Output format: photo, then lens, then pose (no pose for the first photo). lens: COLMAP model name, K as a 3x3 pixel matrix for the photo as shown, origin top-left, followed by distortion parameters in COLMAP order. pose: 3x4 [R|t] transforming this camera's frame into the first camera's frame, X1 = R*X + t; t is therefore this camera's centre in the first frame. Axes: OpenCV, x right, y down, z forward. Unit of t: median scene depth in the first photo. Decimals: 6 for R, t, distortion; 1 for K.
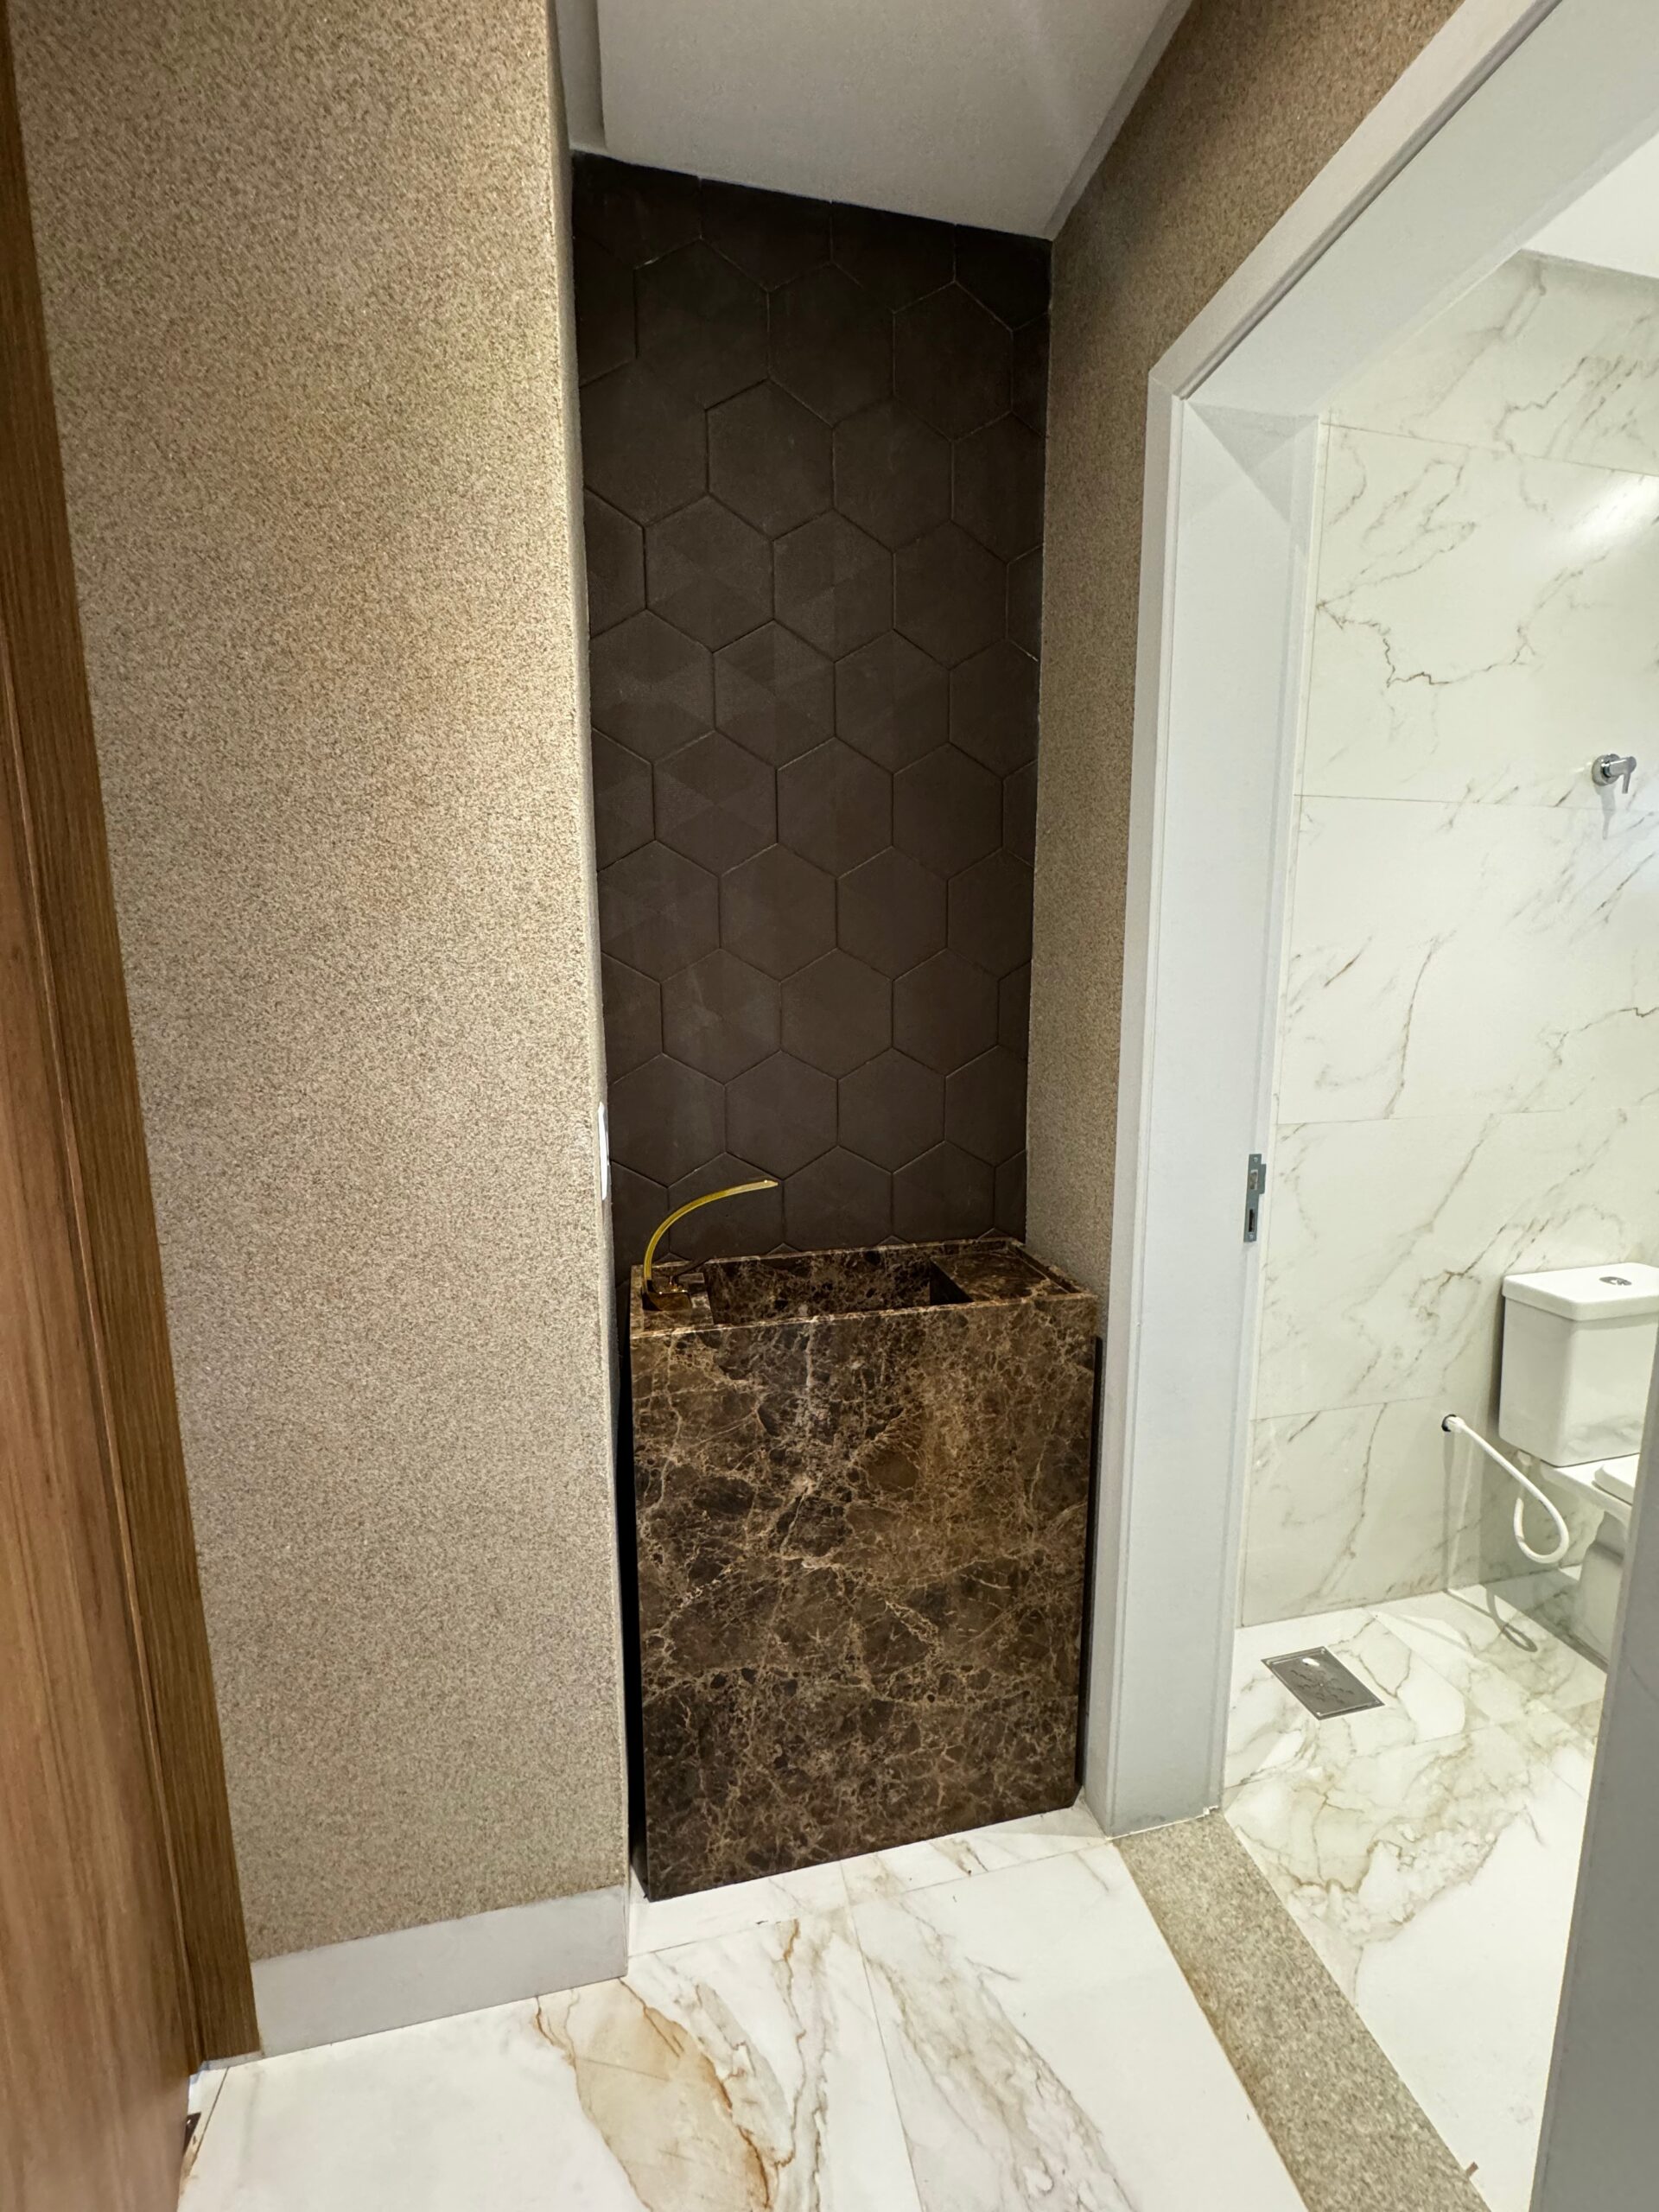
lens RADIAL K [[881.9, 0, 828.7], [0, 881.9, 1106.6], [0, 0, 1]] dist [-0.000889, -0.000366]
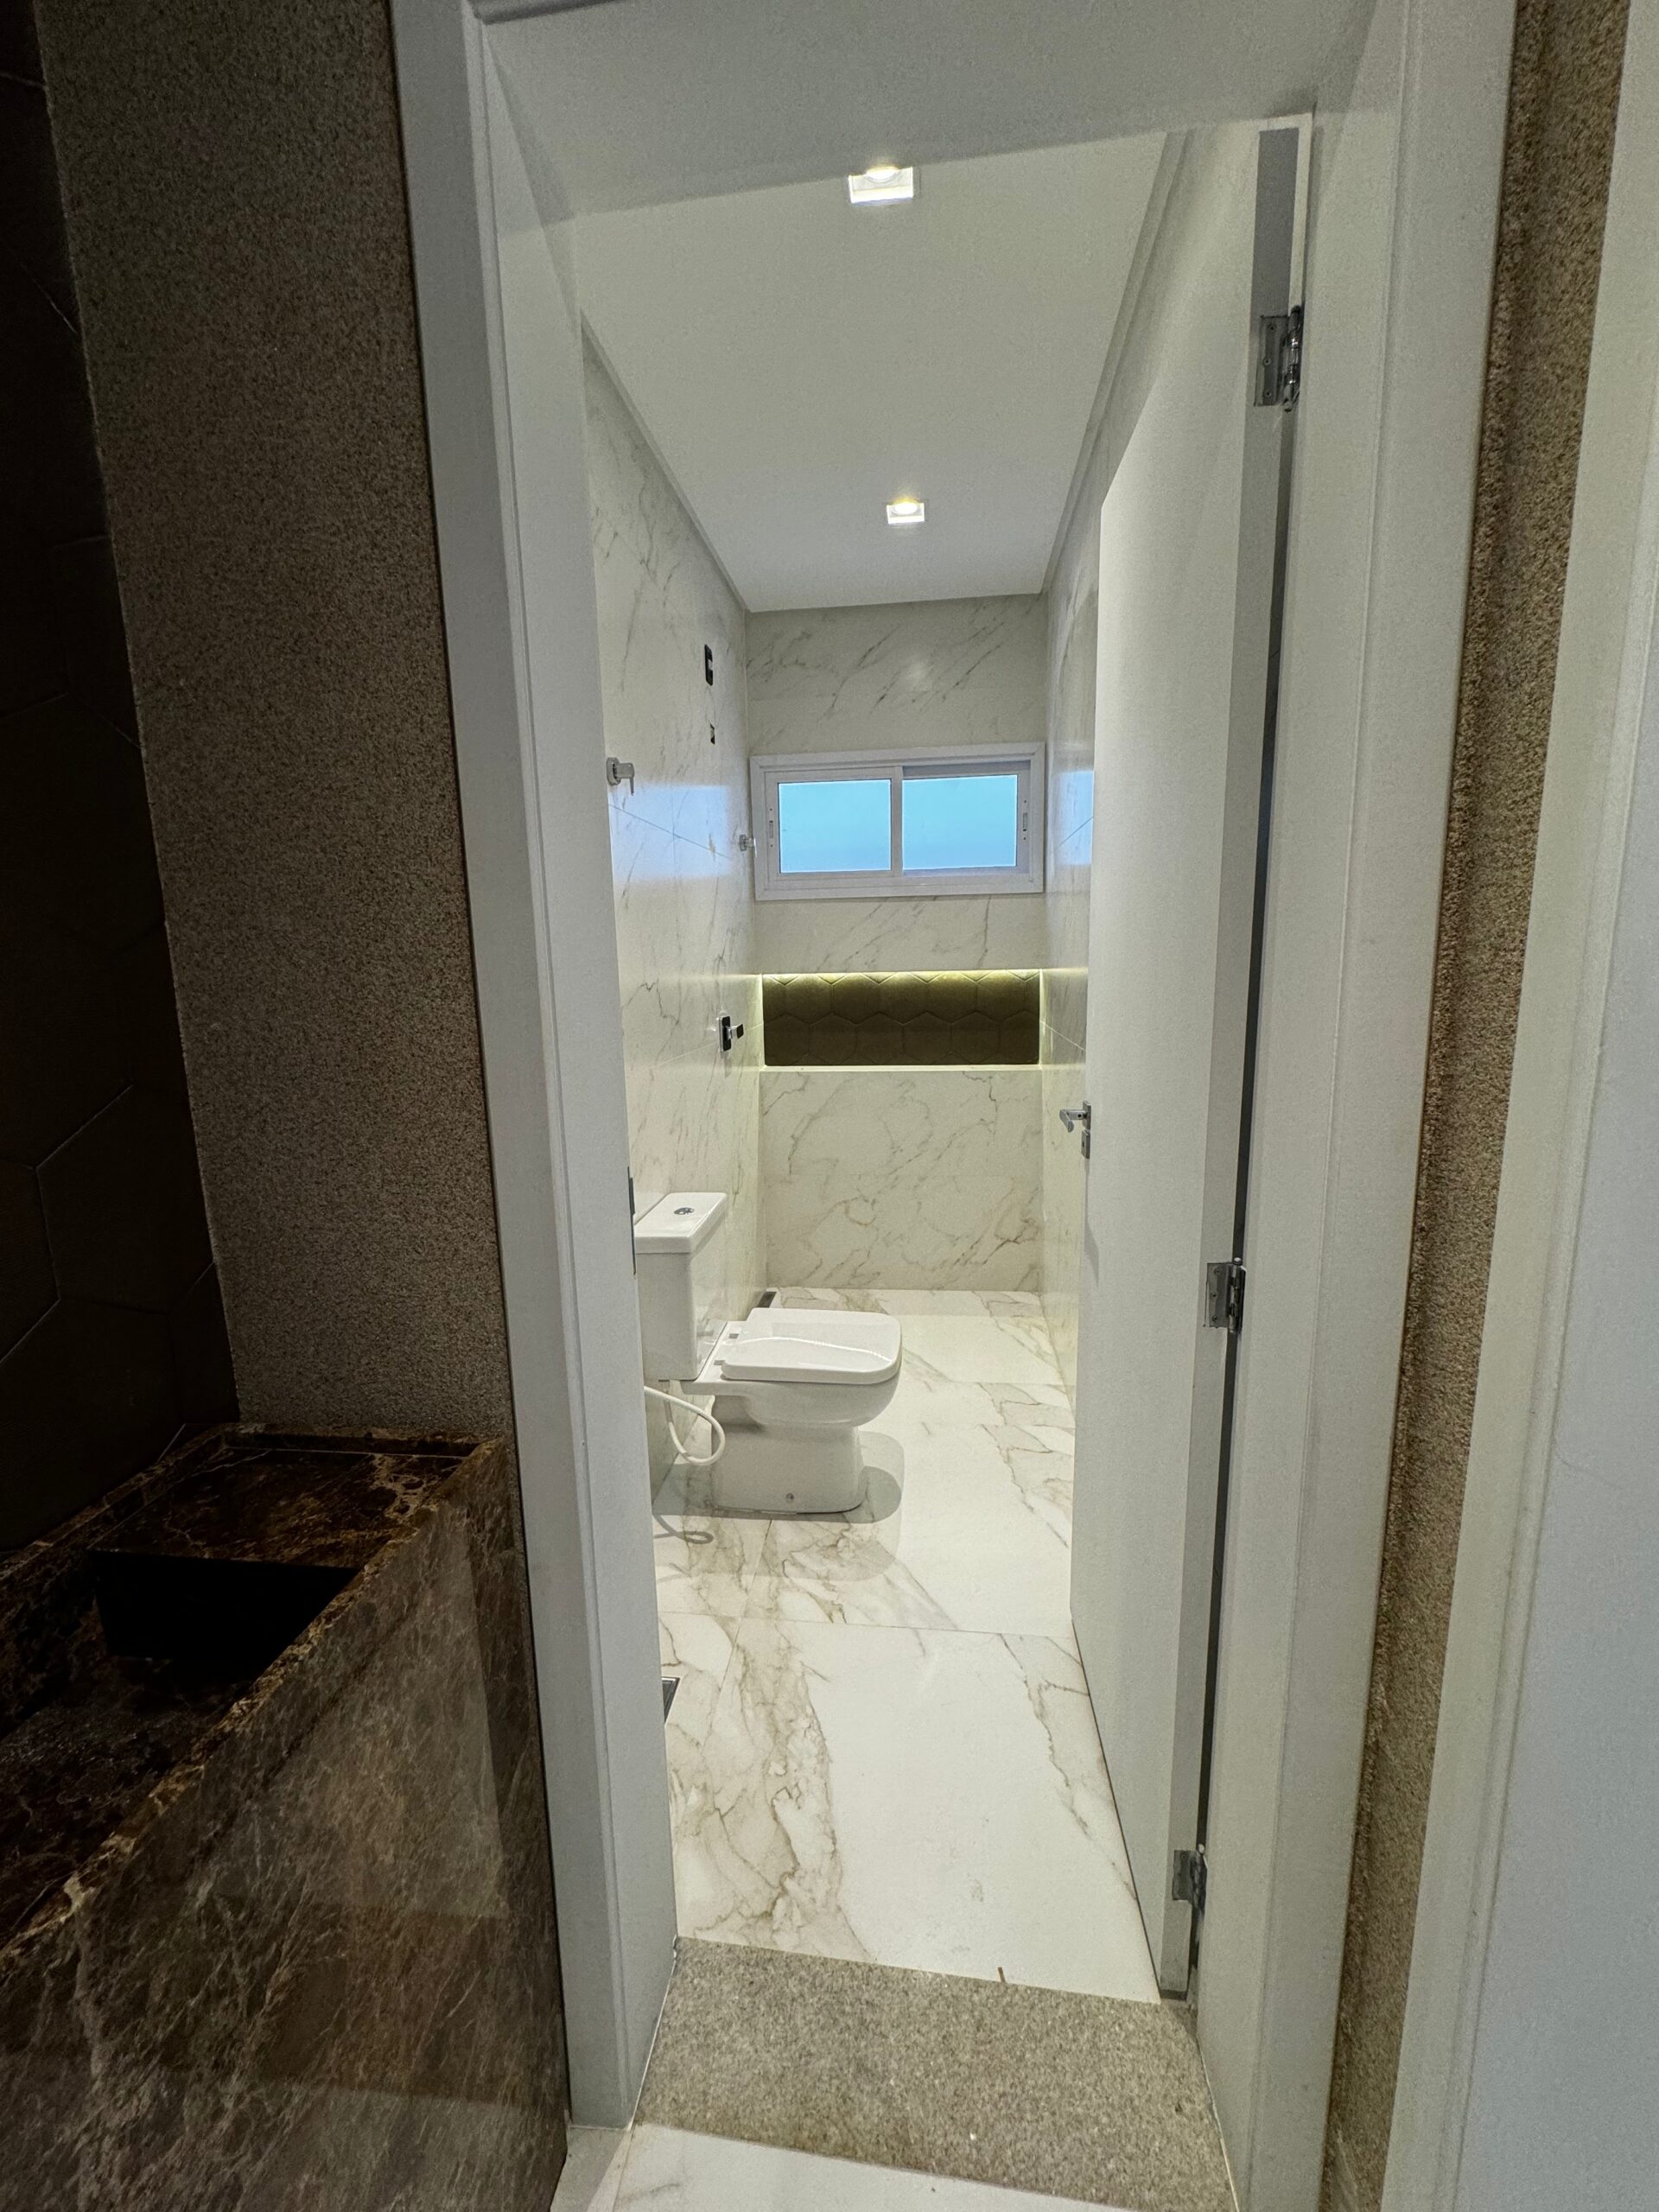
lens RADIAL K [[881.9, 0, 831.1], [0, 881.9, 1105.9], [0, 0, 1]] dist [-0.000889, -0.000366]
pose [[0.332082, -0.159138, 0.929729, -0.143275], [0.162268, 0.980609, 0.109887, -0.044739], [-0.929188, 0.114374, 0.351466, 0.407429]]
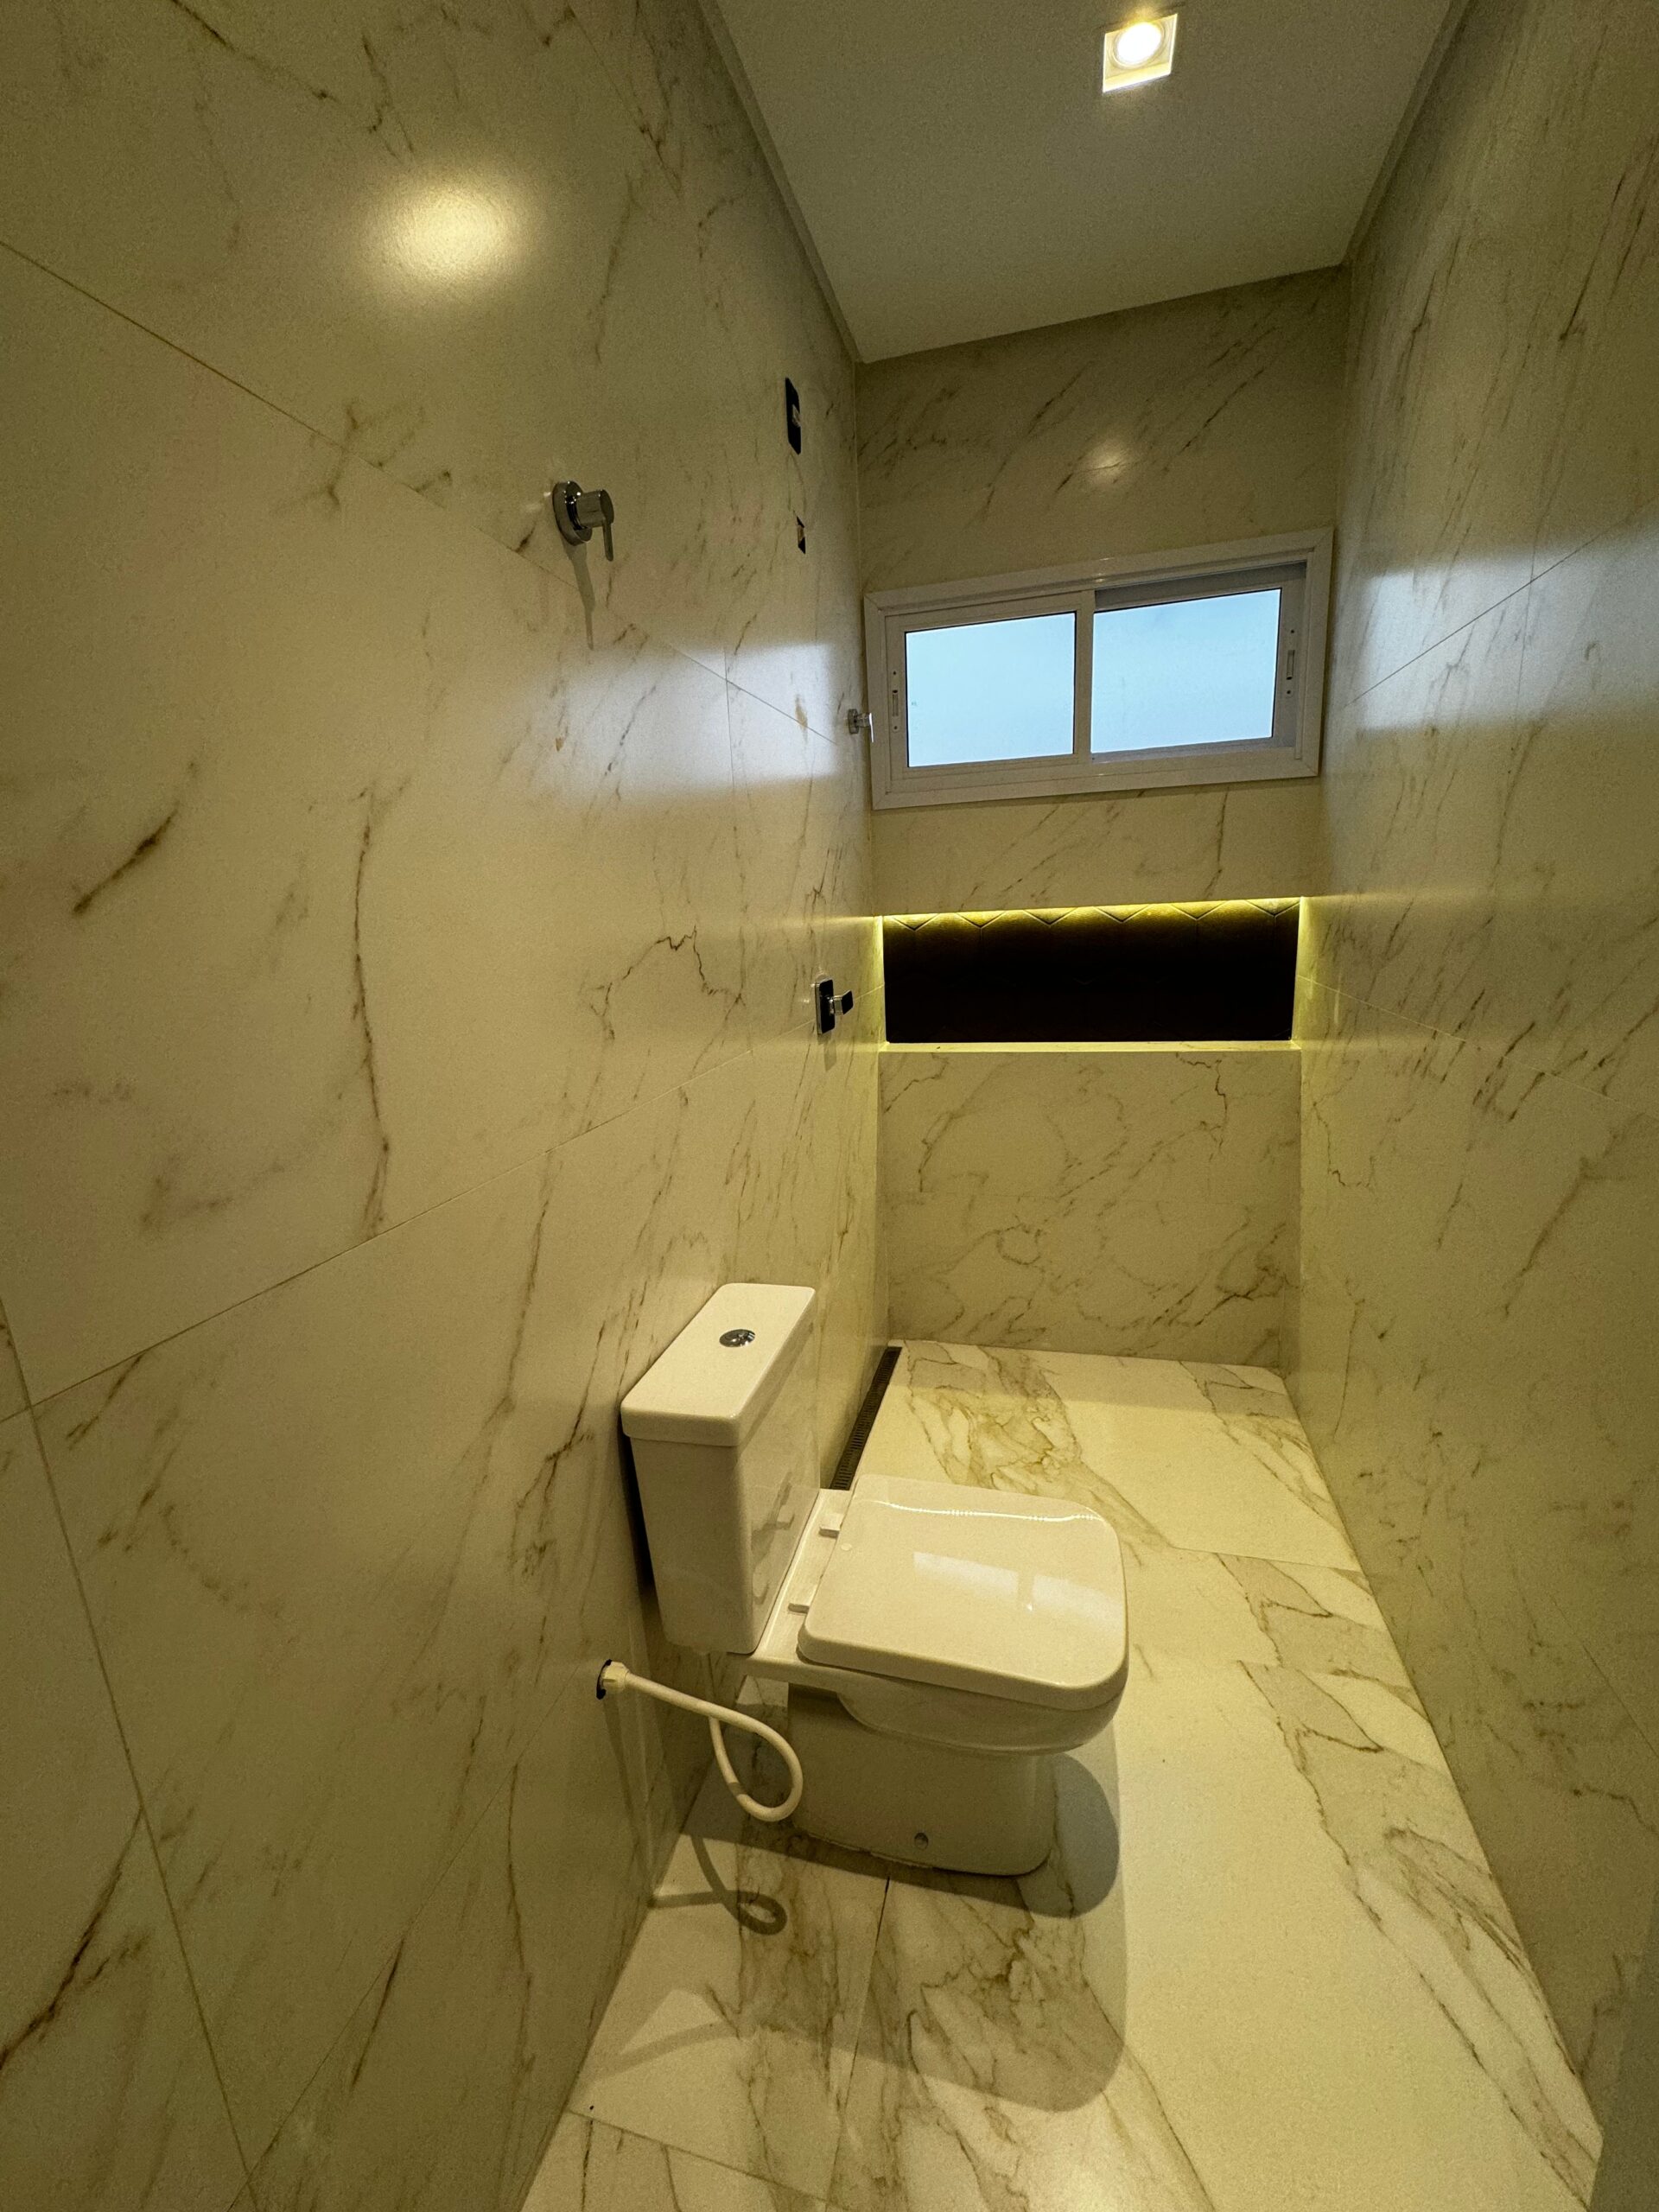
lens RADIAL K [[881.9, 0, 834.9], [0, 881.9, 1105.0], [0, 0, 1]] dist [-0.000889, -0.000366]
pose [[0.459381, -0.215934, 0.861593, 0.407822], [0.179421, 0.972563, 0.148082, -0.071174], [-0.869930, 0.086562, 0.485520, 0.633369]]
